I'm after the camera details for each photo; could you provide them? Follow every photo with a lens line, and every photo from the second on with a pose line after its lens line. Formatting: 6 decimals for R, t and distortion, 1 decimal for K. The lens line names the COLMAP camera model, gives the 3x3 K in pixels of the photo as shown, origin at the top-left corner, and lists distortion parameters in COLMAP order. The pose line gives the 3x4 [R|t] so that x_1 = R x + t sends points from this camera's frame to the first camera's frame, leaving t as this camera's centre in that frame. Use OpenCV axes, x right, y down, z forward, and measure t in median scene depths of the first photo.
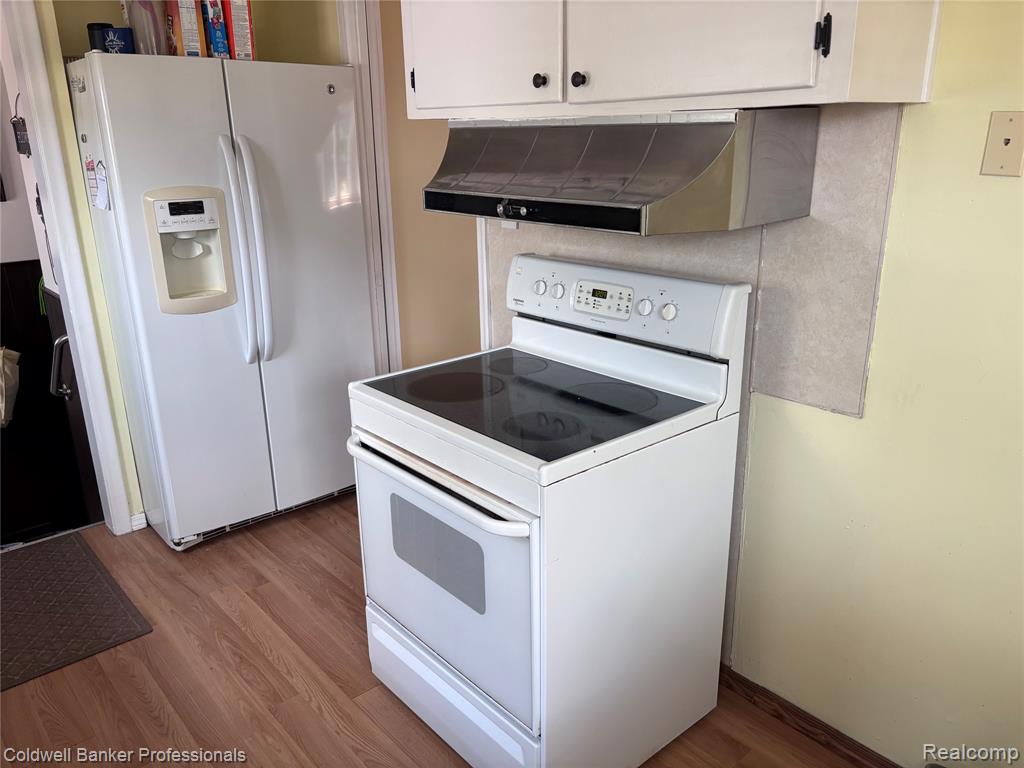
lens RADIAL K [[775.6, 0, 517.2], [0, 775.6, 382.5], [0, 0, 1]] dist [0.050544, -0.056874]
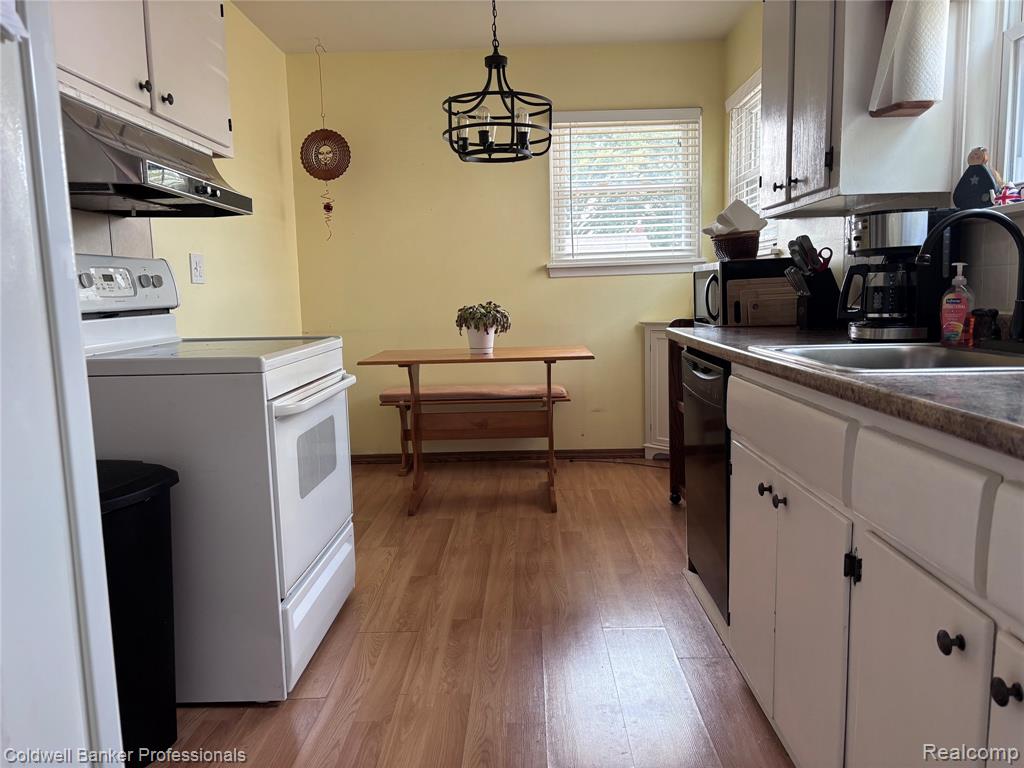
lens RADIAL K [[775.6, 0, 513.0], [0, 775.6, 385.8], [0, 0, 1]] dist [0.050544, -0.056874]
pose [[-0.734355, -0.056710, 0.676392, -1.029194], [0.240789, 0.909929, 0.337713, -0.203918], [-0.634620, 0.410870, -0.654556, 1.373962]]
